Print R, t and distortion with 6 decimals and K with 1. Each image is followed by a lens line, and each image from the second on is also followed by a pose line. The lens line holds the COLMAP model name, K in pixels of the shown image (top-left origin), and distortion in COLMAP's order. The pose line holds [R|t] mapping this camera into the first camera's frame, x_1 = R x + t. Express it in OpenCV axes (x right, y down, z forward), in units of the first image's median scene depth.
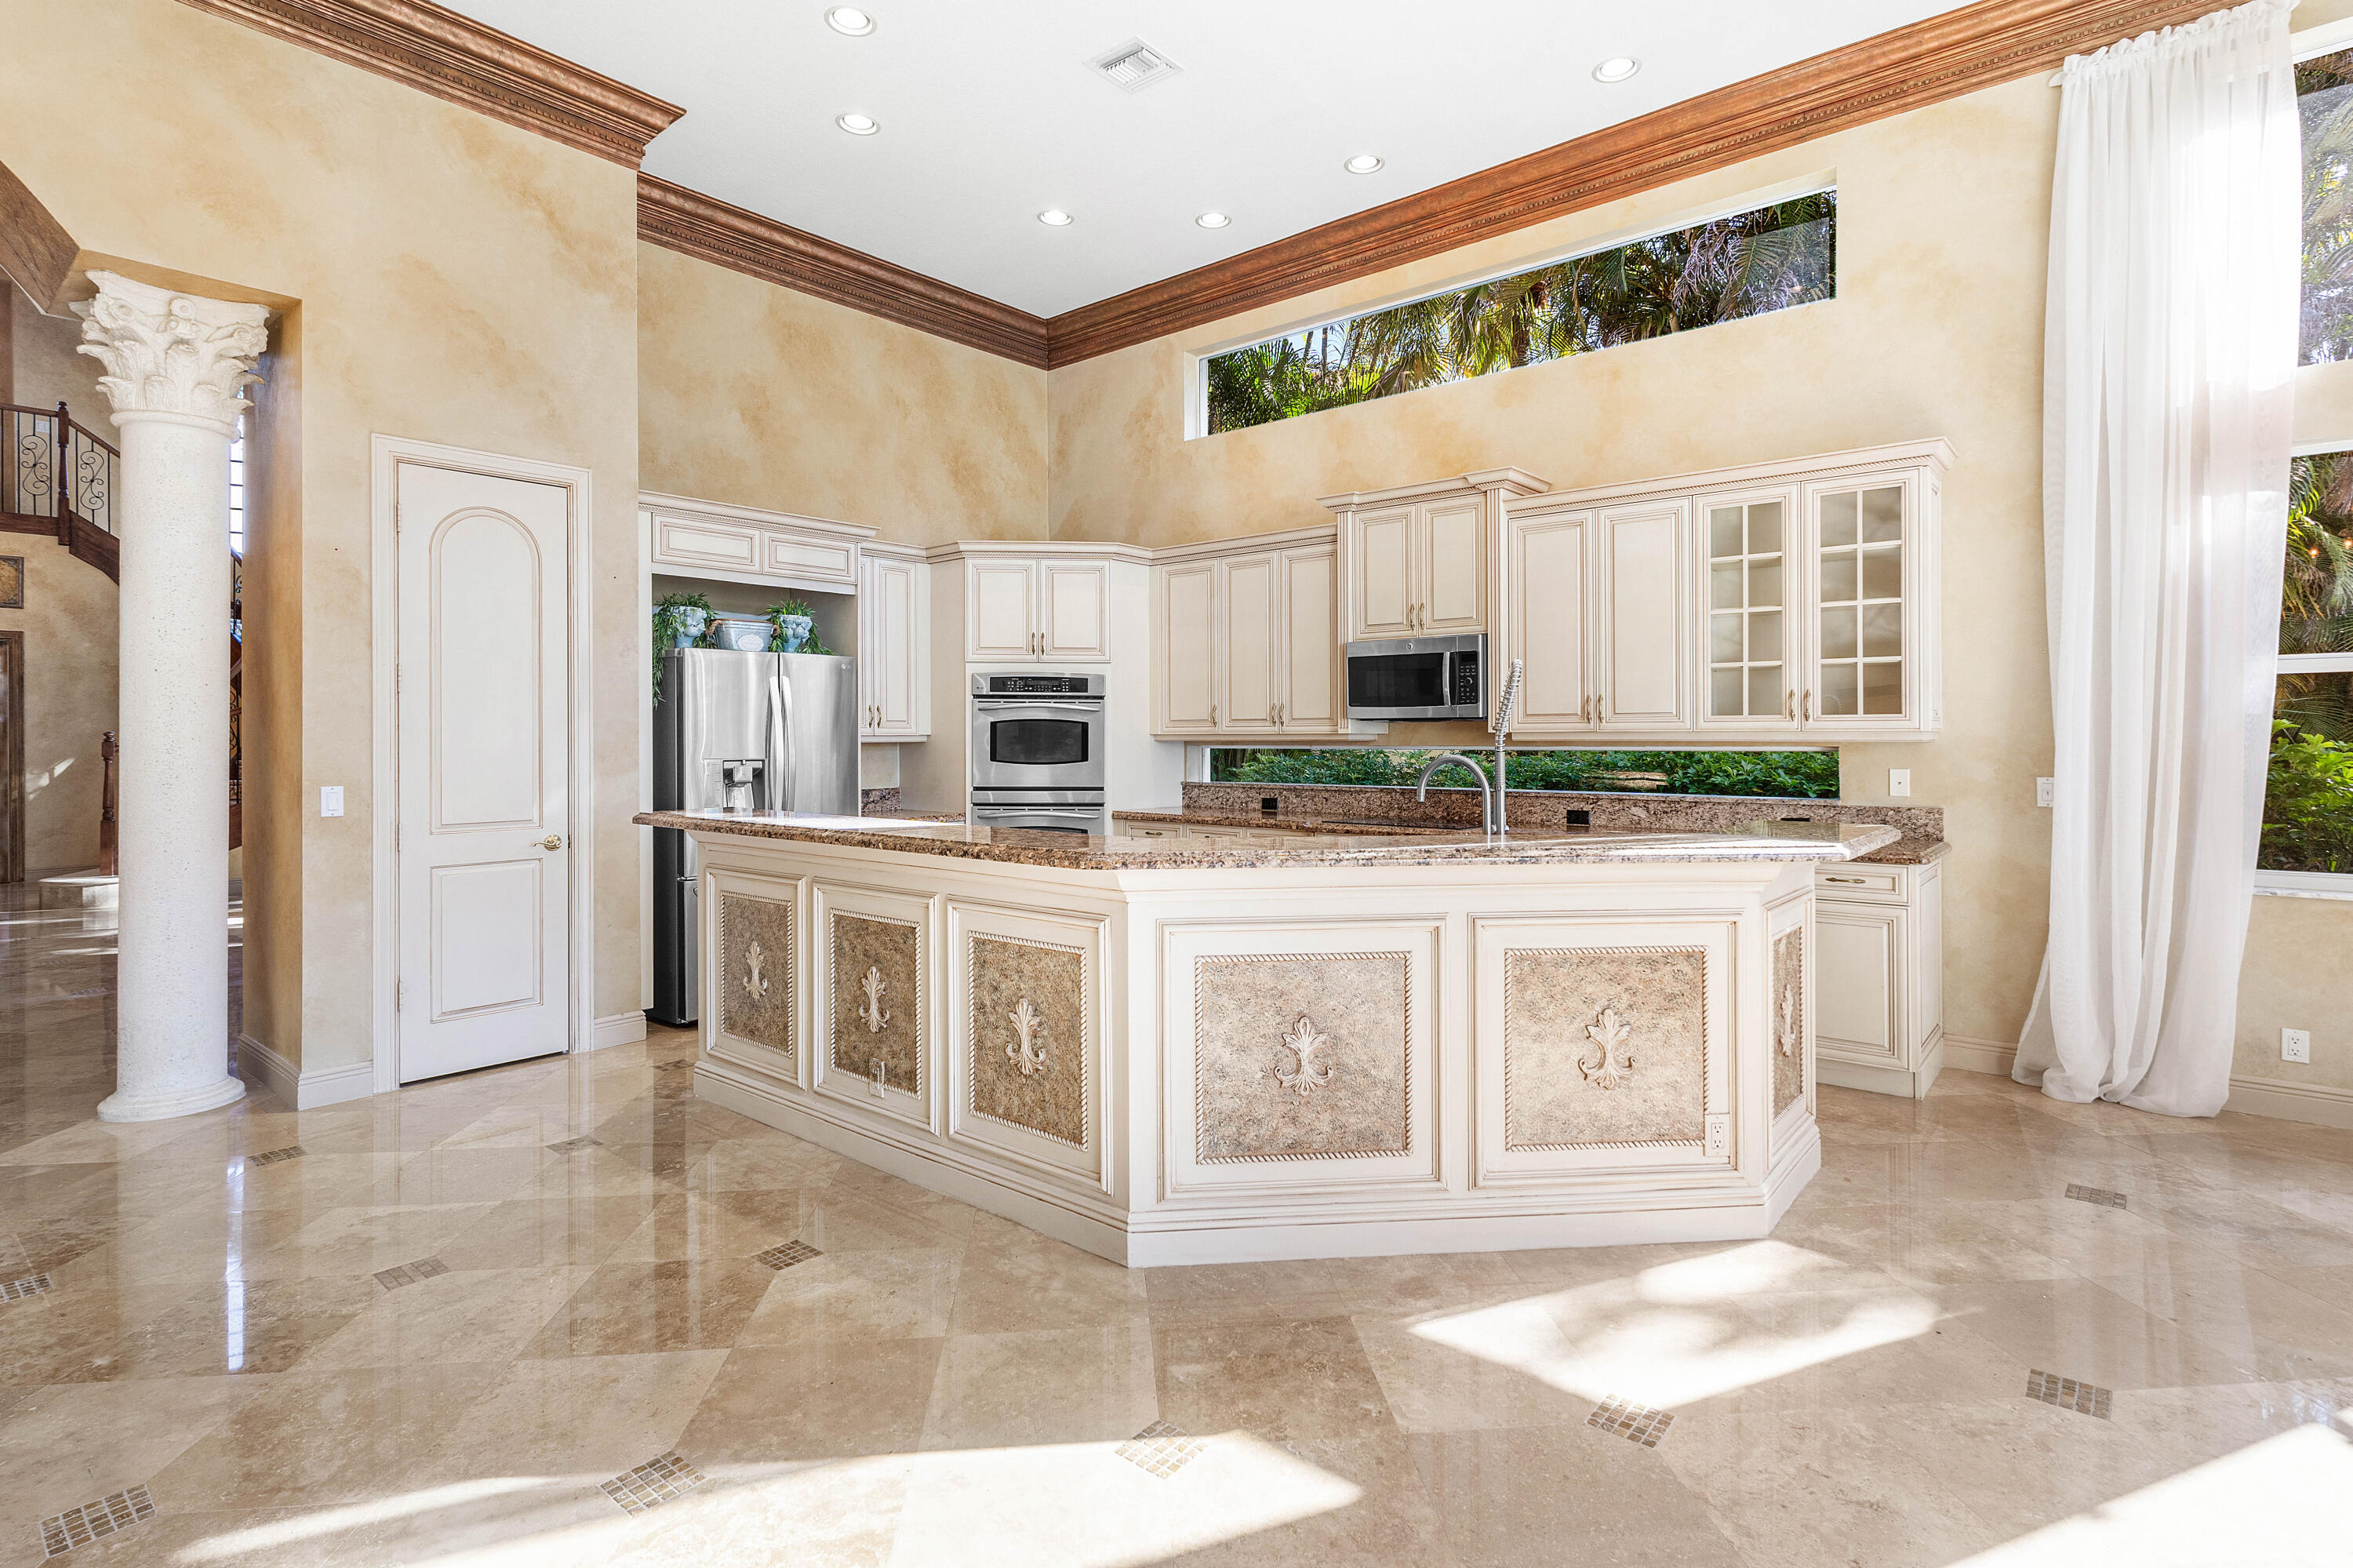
lens RADIAL K [[1157.9, 0, 1195.6], [0, 1157.9, 721.0], [0, 0, 1]] dist [0.004652, -0.000326]
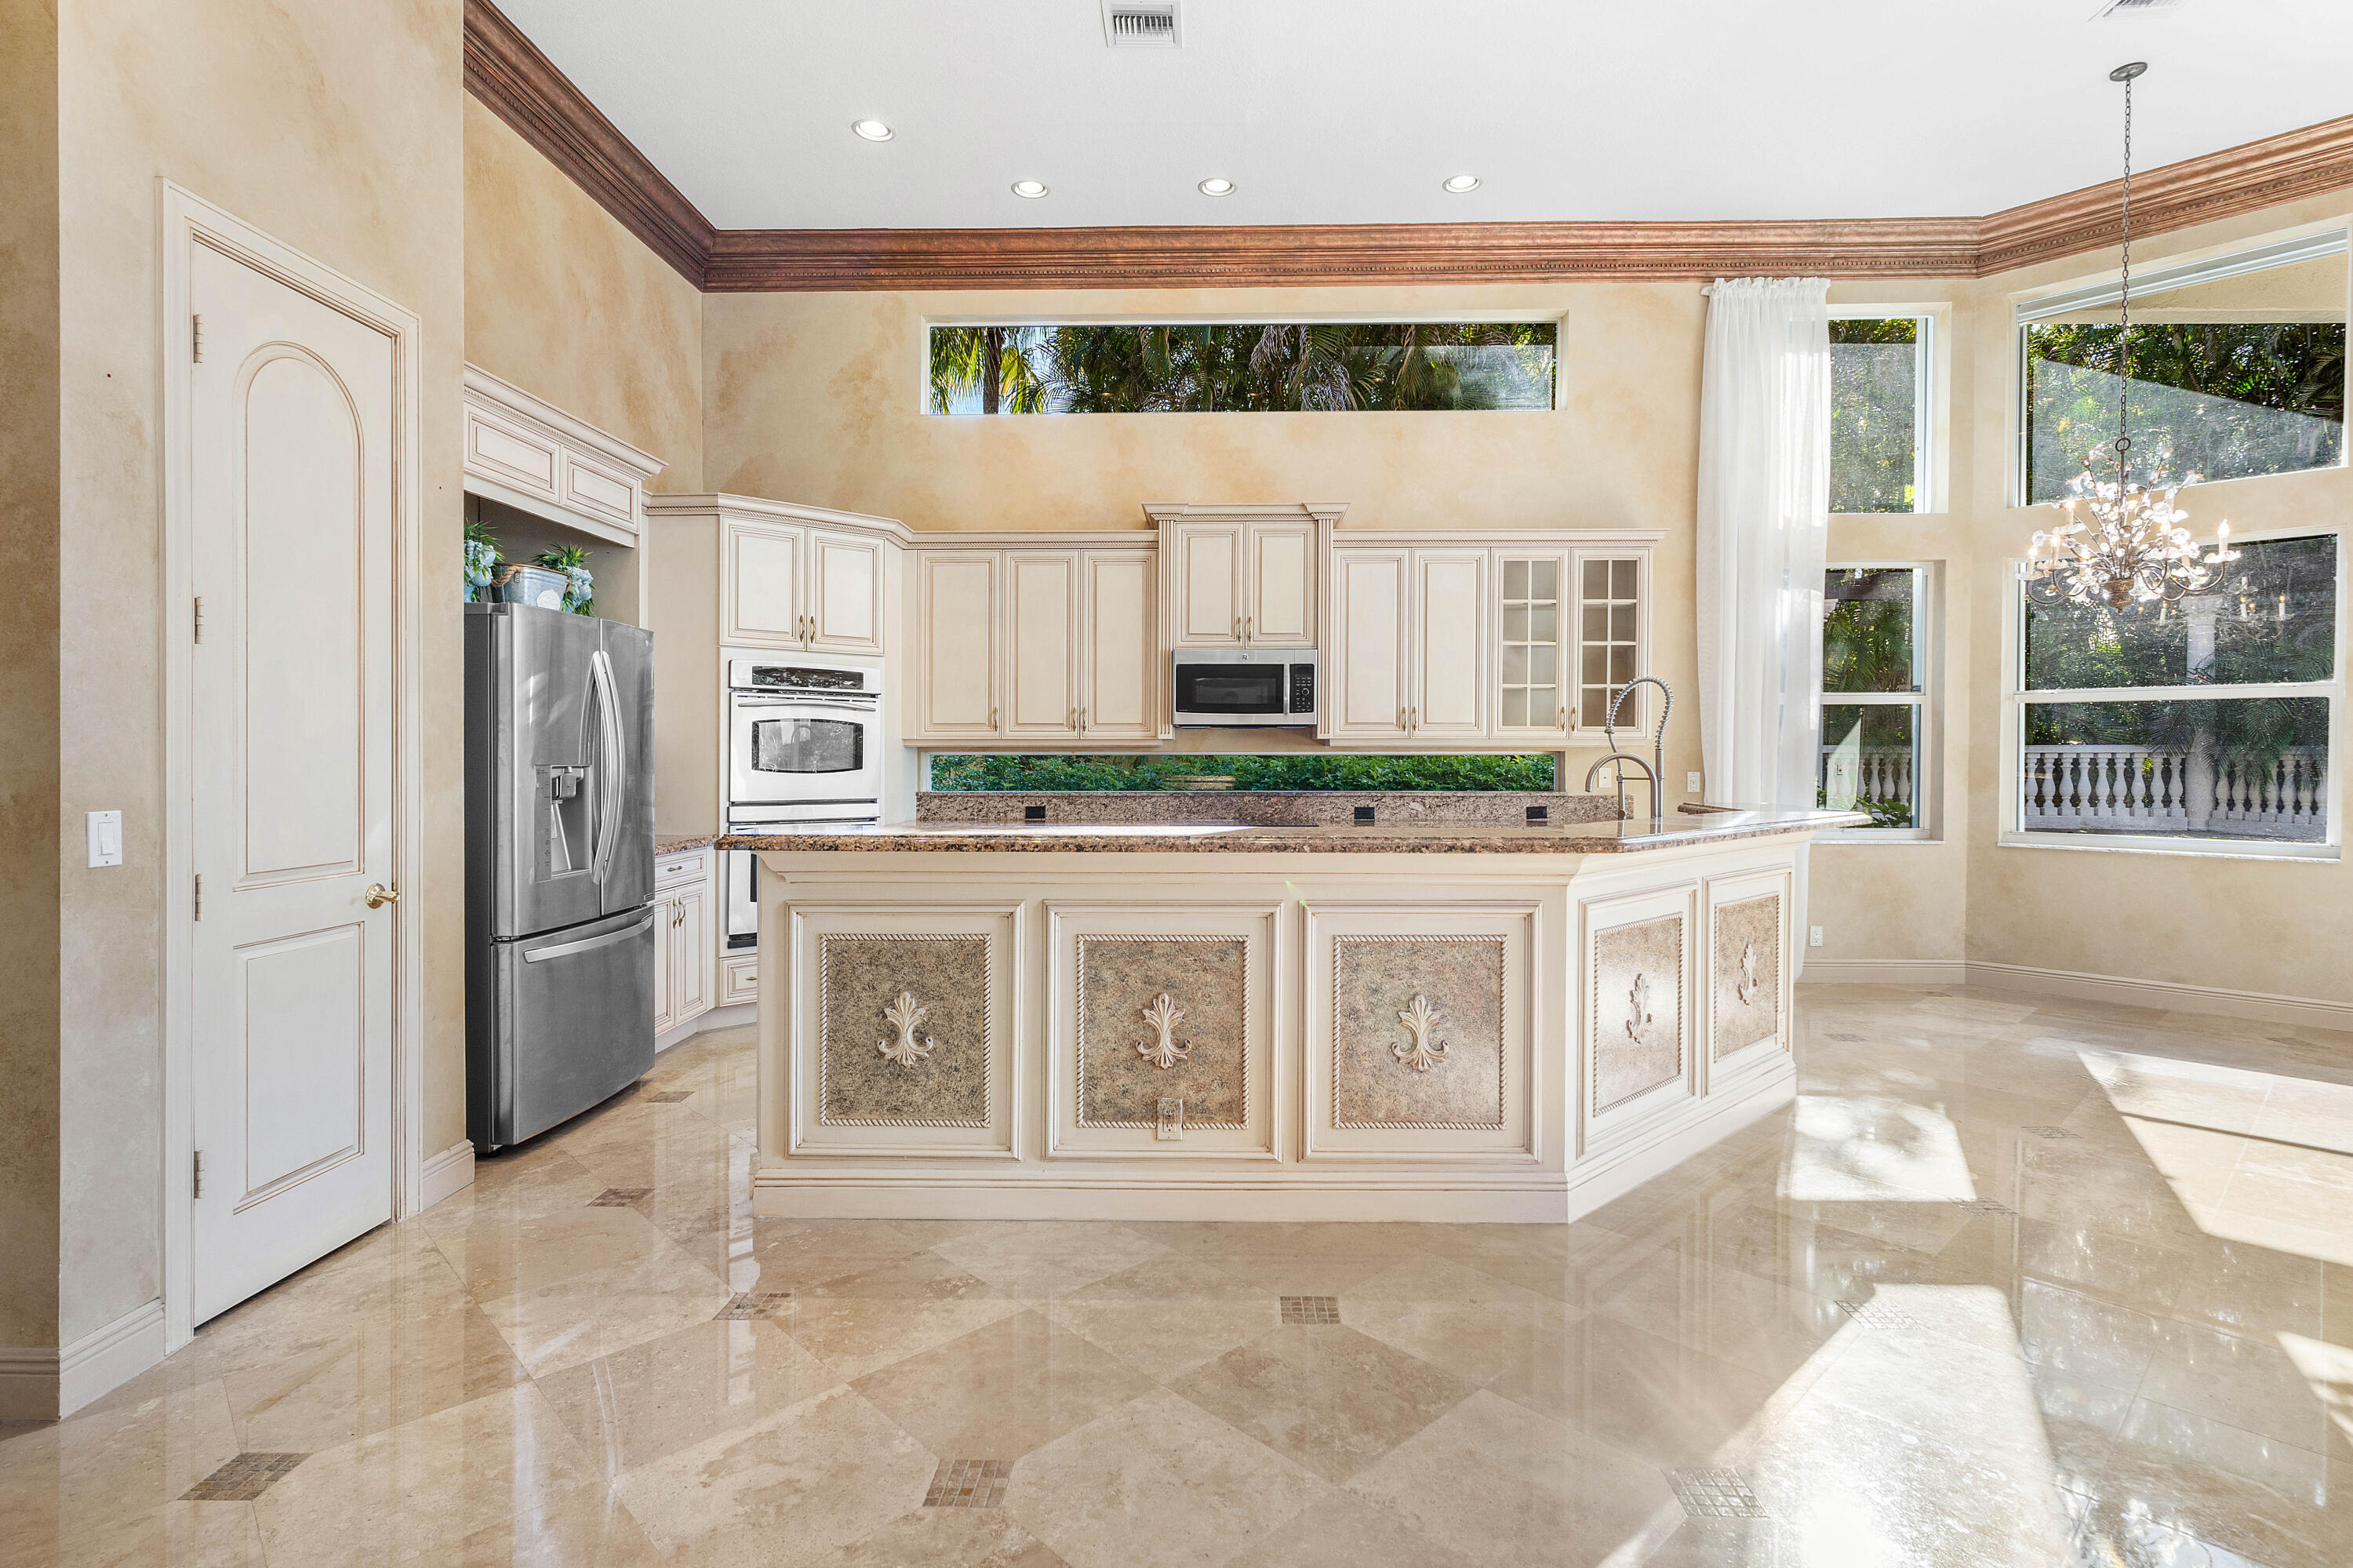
lens RADIAL K [[1157.9, 0, 1206.9], [0, 1157.9, 760.7], [0, 0, 1]] dist [0.004652, -0.000326]
pose [[0.783275, -0.002297, 0.621672, -0.608149], [-0.010280, 0.999809, 0.016646, 0.016274], [-0.621591, -0.019430, 0.783101, 0.227393]]
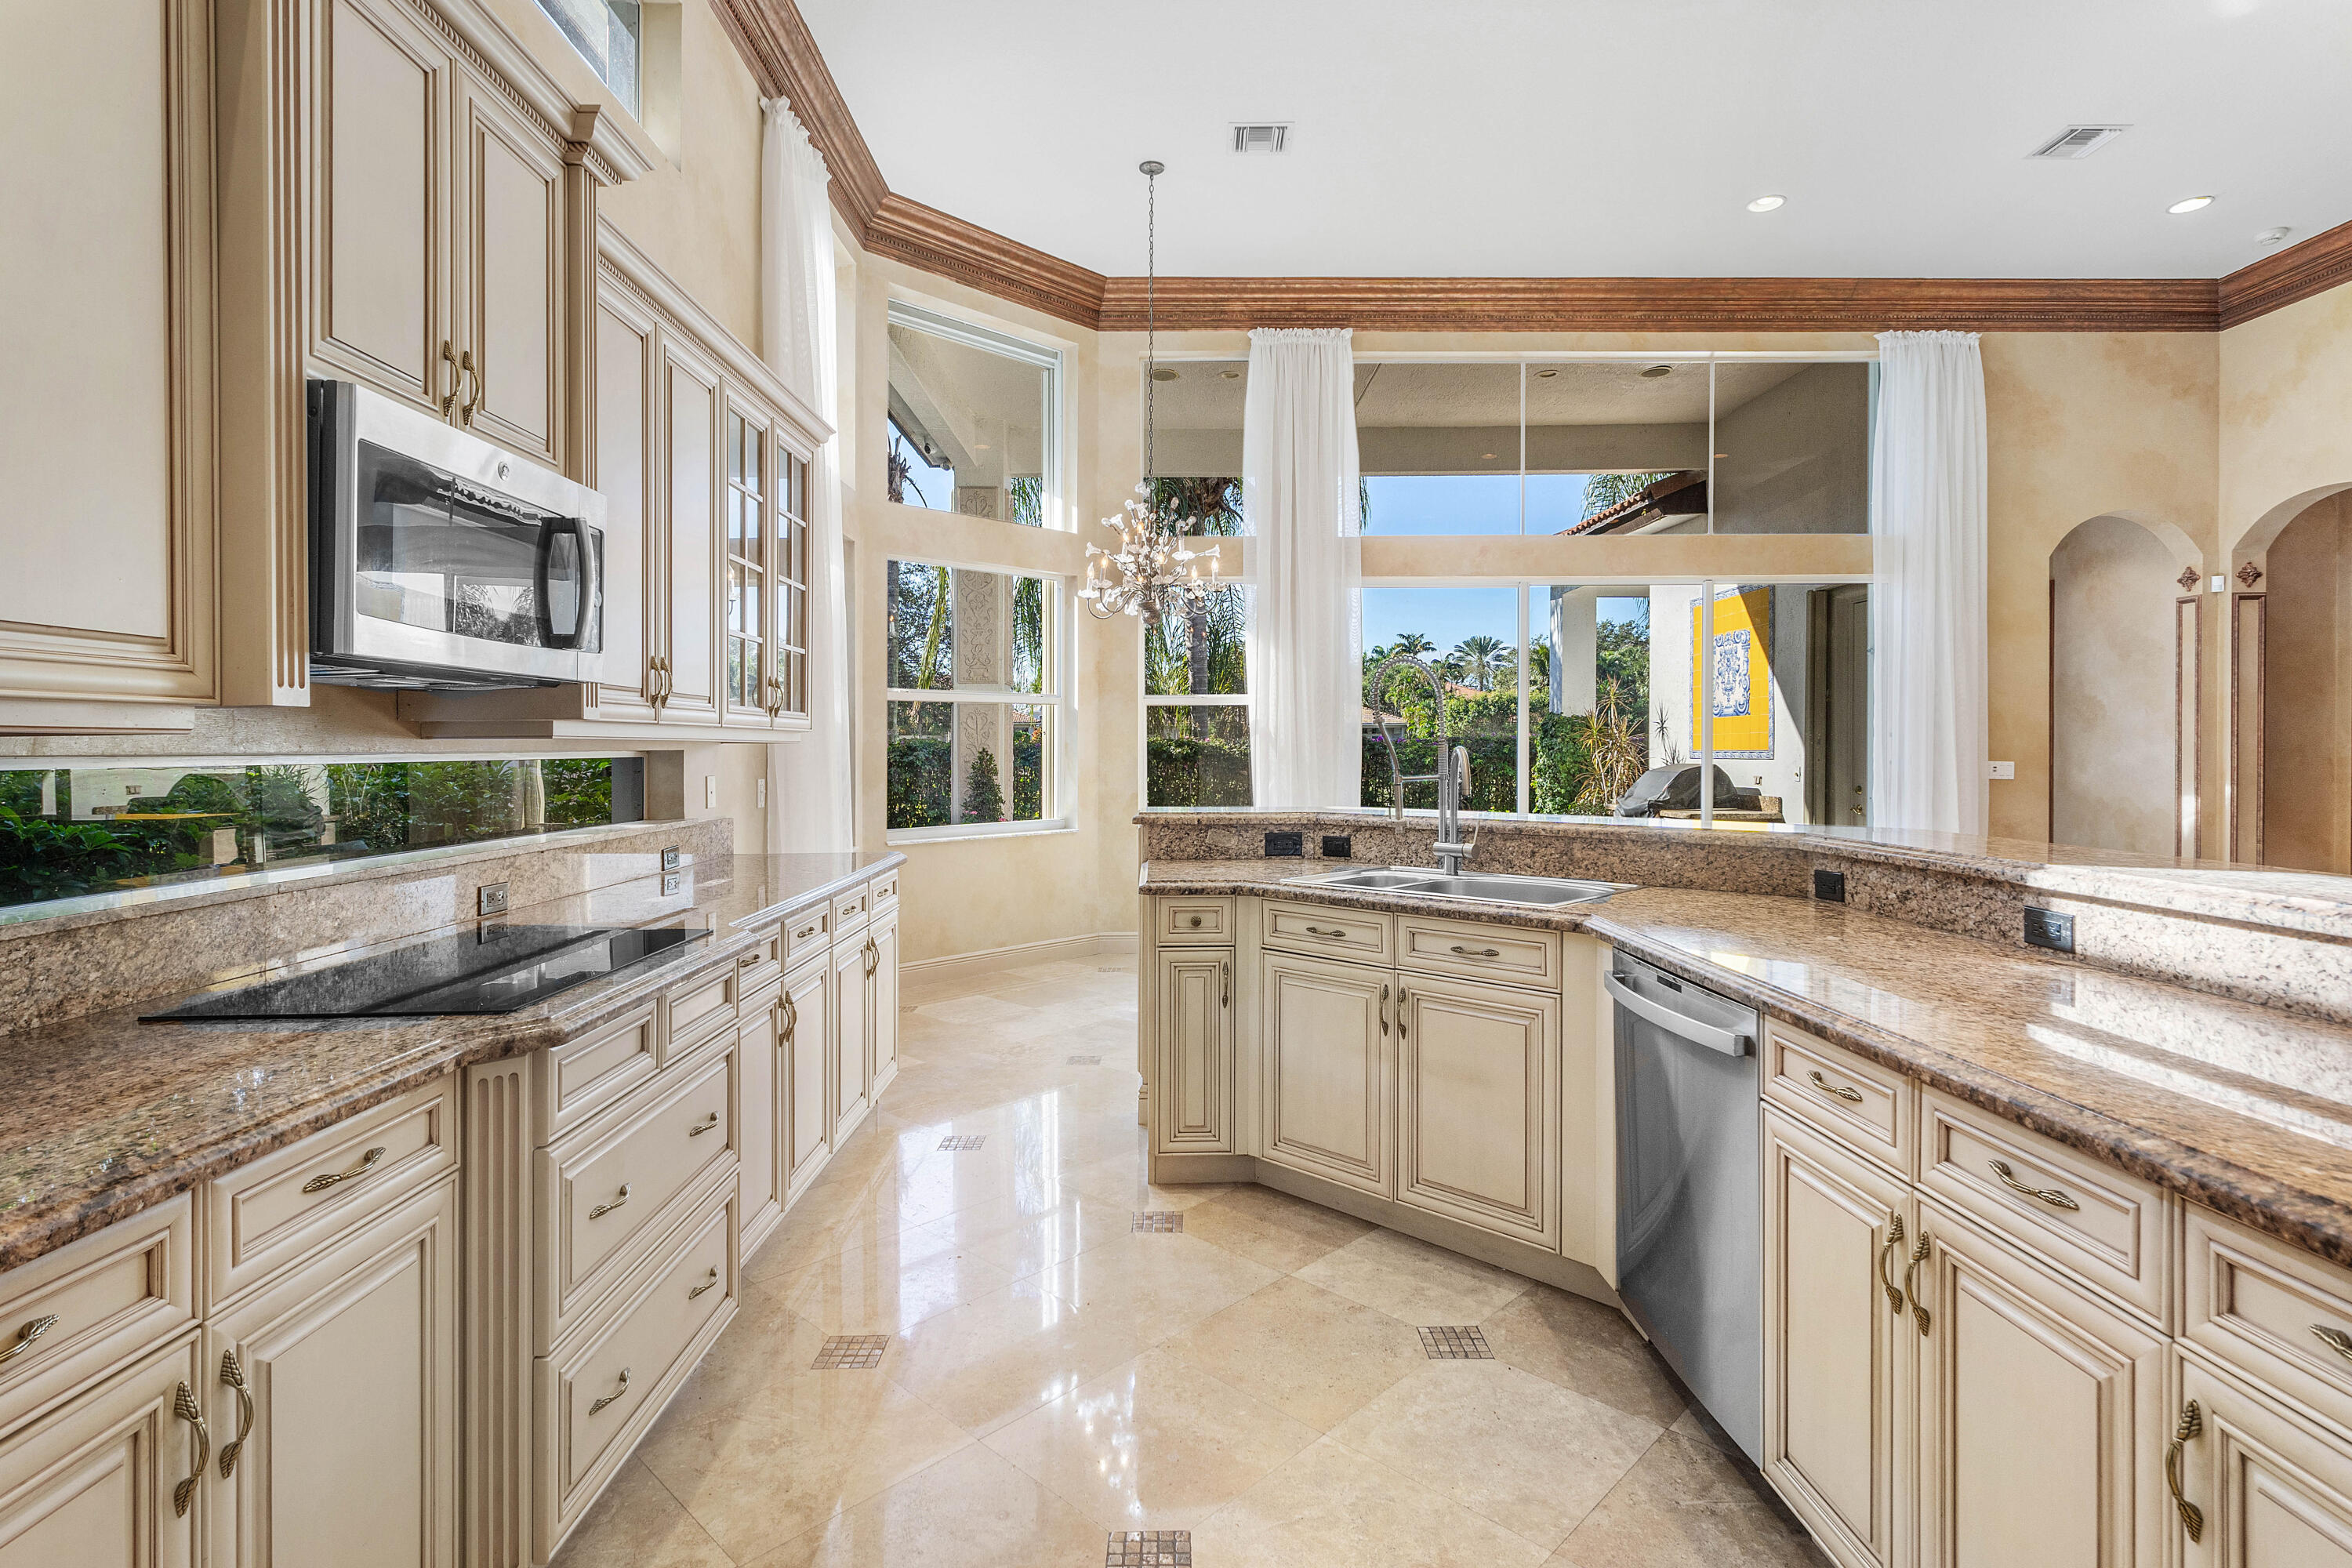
lens RADIAL K [[1157.3, 0, 1192.6], [0, 1157.3, 760.2], [0, 0, 1]] dist [0.004652, -0.000326]
pose [[-0.636161, -0.000954, 0.771556, -0.287541], [-0.001996, 0.999998, -0.000408, 0.031867], [-0.771554, -0.001800, -0.636162, 1.269882]]
